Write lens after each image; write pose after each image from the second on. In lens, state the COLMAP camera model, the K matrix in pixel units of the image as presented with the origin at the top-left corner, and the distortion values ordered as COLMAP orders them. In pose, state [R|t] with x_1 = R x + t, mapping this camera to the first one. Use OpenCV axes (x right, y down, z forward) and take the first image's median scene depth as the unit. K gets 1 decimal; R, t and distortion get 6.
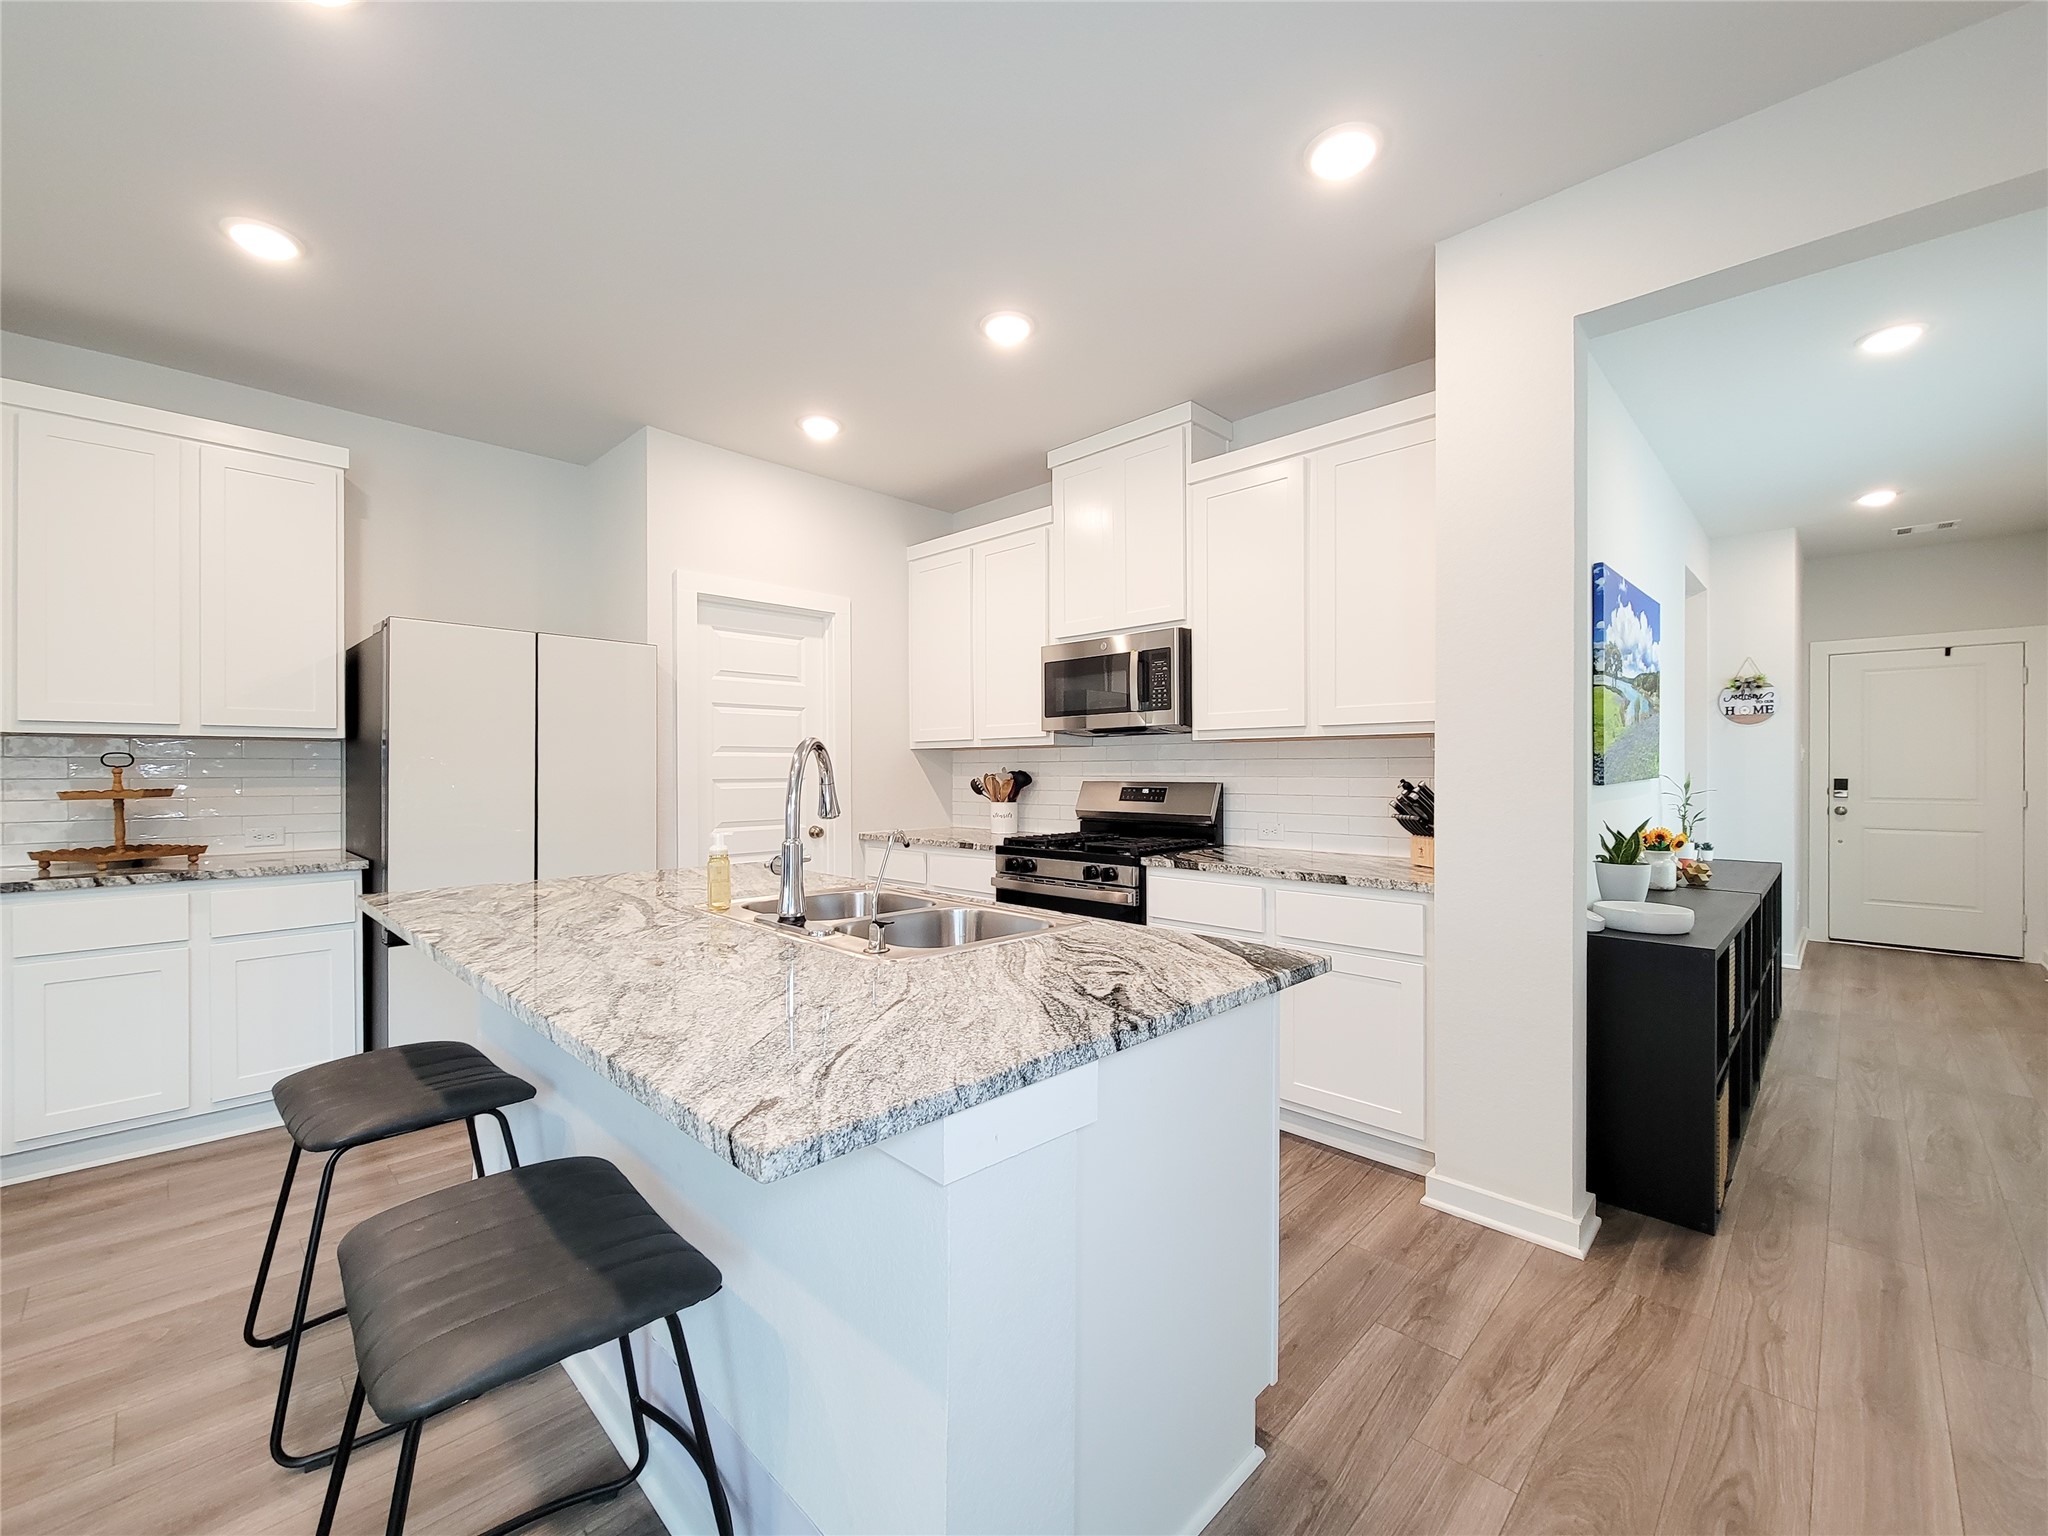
lens RADIAL K [[845.6, 0, 1016.1], [0, 845.6, 771.0], [0, 0, 1]] dist [-0.000950, -0.000841]
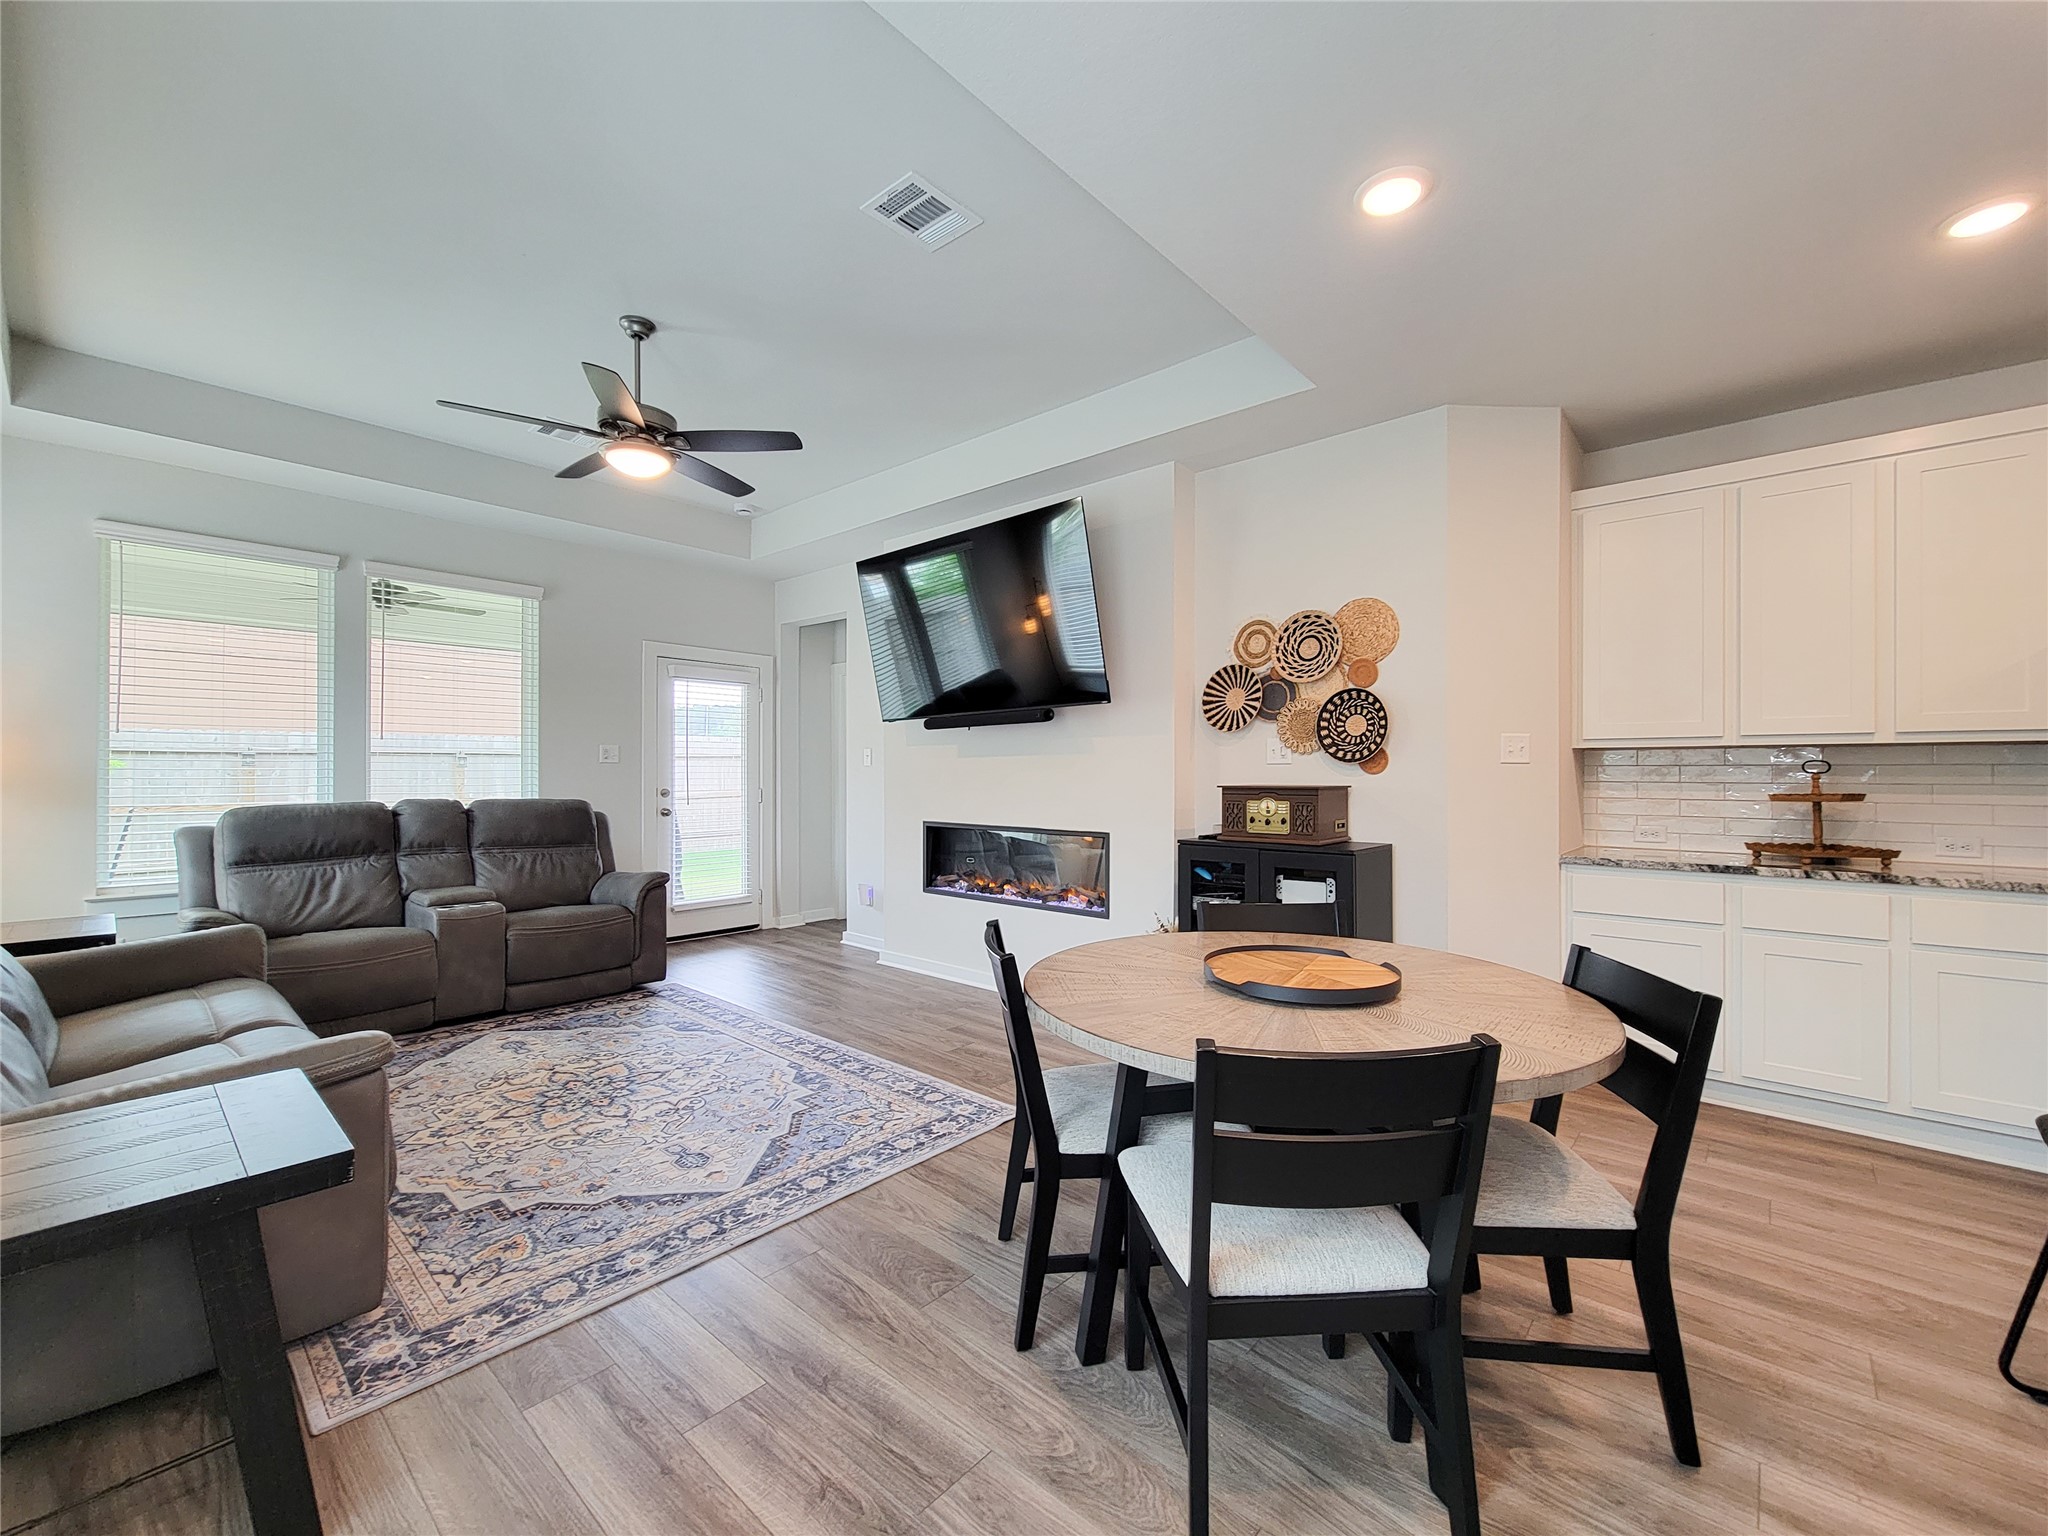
lens RADIAL K [[830.1, 0, 1031.7], [0, 830.1, 771.9], [0, 0, 1]] dist [0.012371, -0.006460]
pose [[0.065763, -0.000863, -0.997835, -0.018160], [-0.003874, 0.999992, -0.001121, -0.001275], [0.997828, 0.003939, 0.065759, -0.080669]]
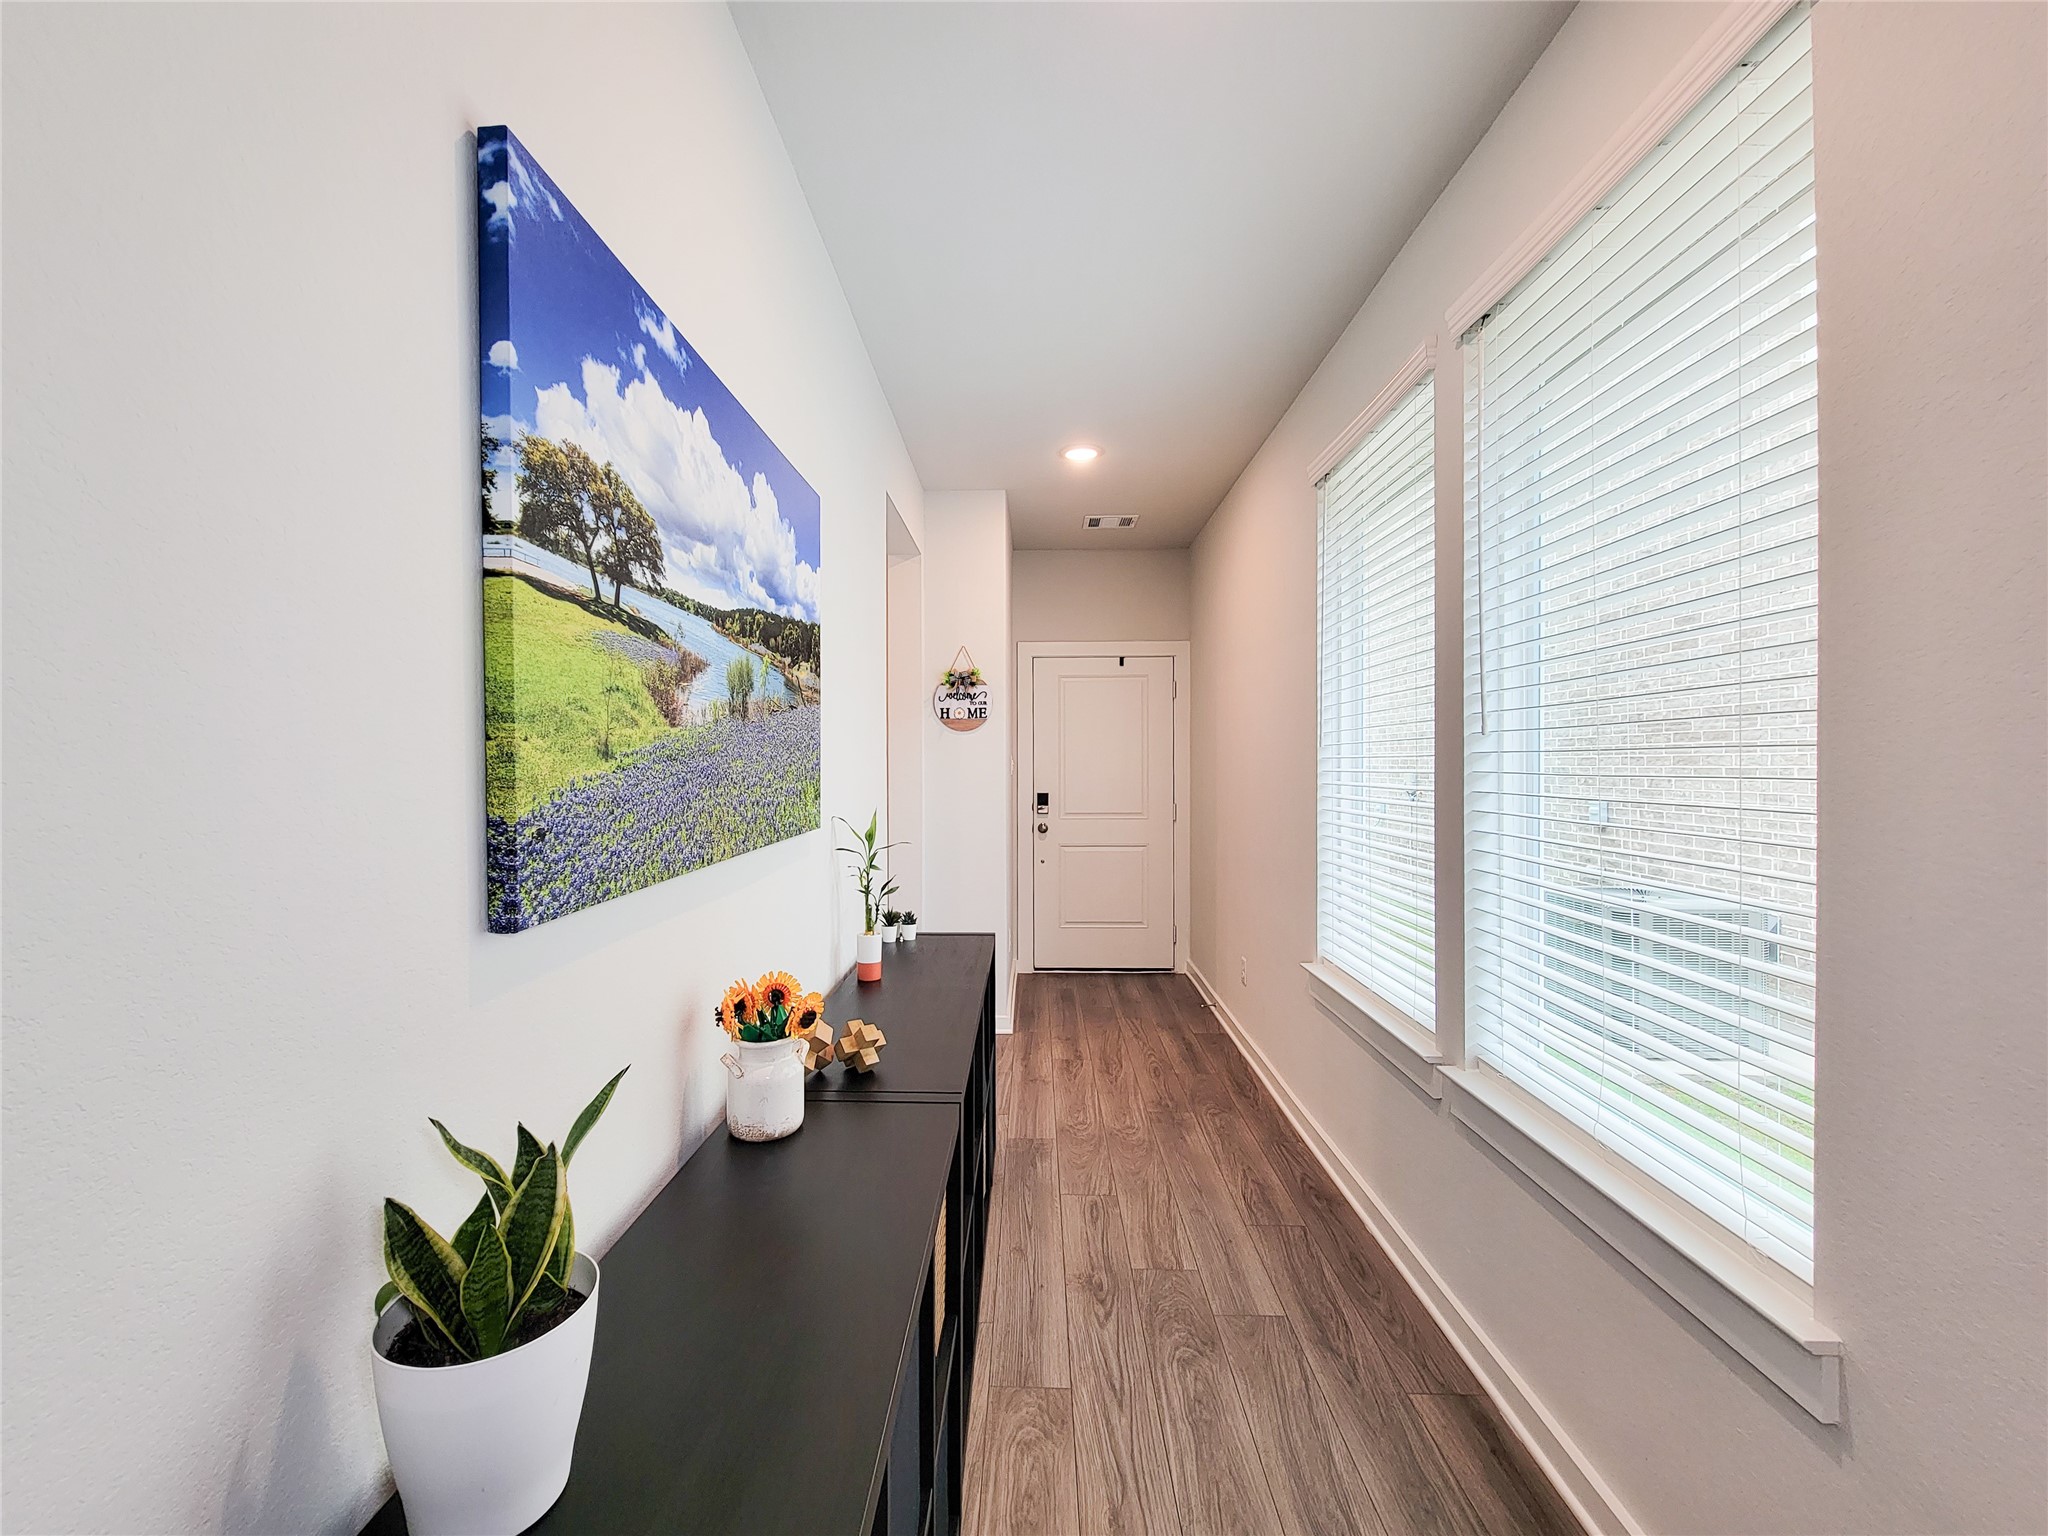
lens RADIAL K [[851.1, 0, 1028.6], [0, 851.1, 767.3], [0, 0, 1]] dist [0.001626, -0.001035]
pose [[0.714023, -0.002840, 0.700117, 0.512662], [0.003769, 0.999993, 0.000212, -0.031046], [-0.700112, 0.002487, 0.714028, 0.563957]]
